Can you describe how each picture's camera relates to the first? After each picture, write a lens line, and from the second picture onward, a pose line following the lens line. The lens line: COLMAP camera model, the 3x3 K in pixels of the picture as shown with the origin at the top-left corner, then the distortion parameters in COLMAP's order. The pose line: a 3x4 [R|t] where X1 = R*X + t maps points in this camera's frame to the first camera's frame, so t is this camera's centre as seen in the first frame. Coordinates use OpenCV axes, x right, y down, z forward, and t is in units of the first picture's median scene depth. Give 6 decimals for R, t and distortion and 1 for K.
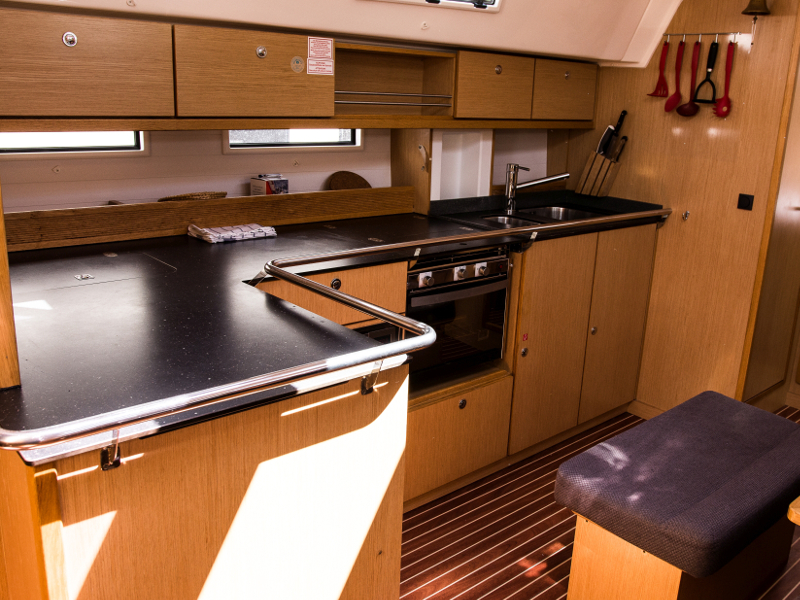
lens RADIAL K [[718.5, 0, 400.0], [0, 718.5, 300.0], [0, 0, 1]] dist [-0.003164, 0.000570]
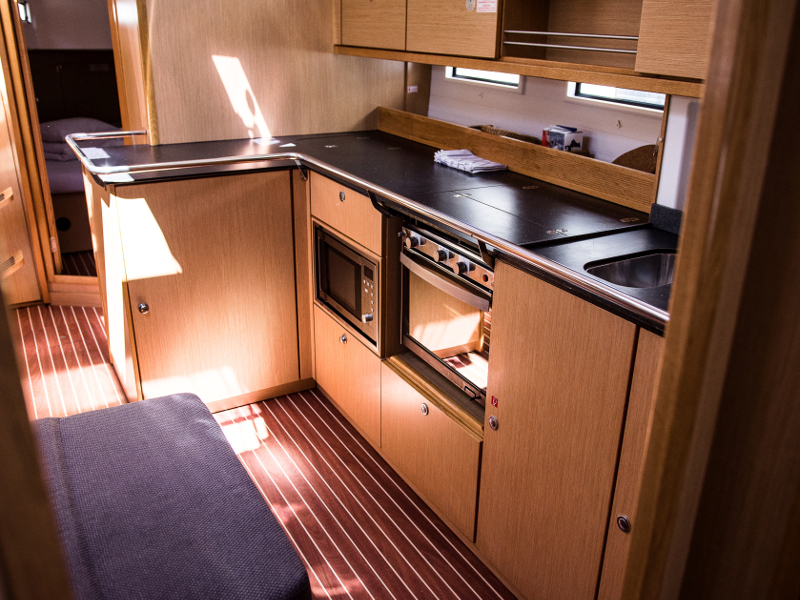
lens RADIAL K [[718.5, 0, 400.0], [0, 718.5, 300.0], [0, 0, 1]] dist [-0.003164, 0.000570]
pose [[-0.187671, 0.321970, -0.927963, 0.900121], [-0.303911, 0.879356, 0.366568, -0.287568], [0.934033, 0.350812, -0.067179, 1.070753]]
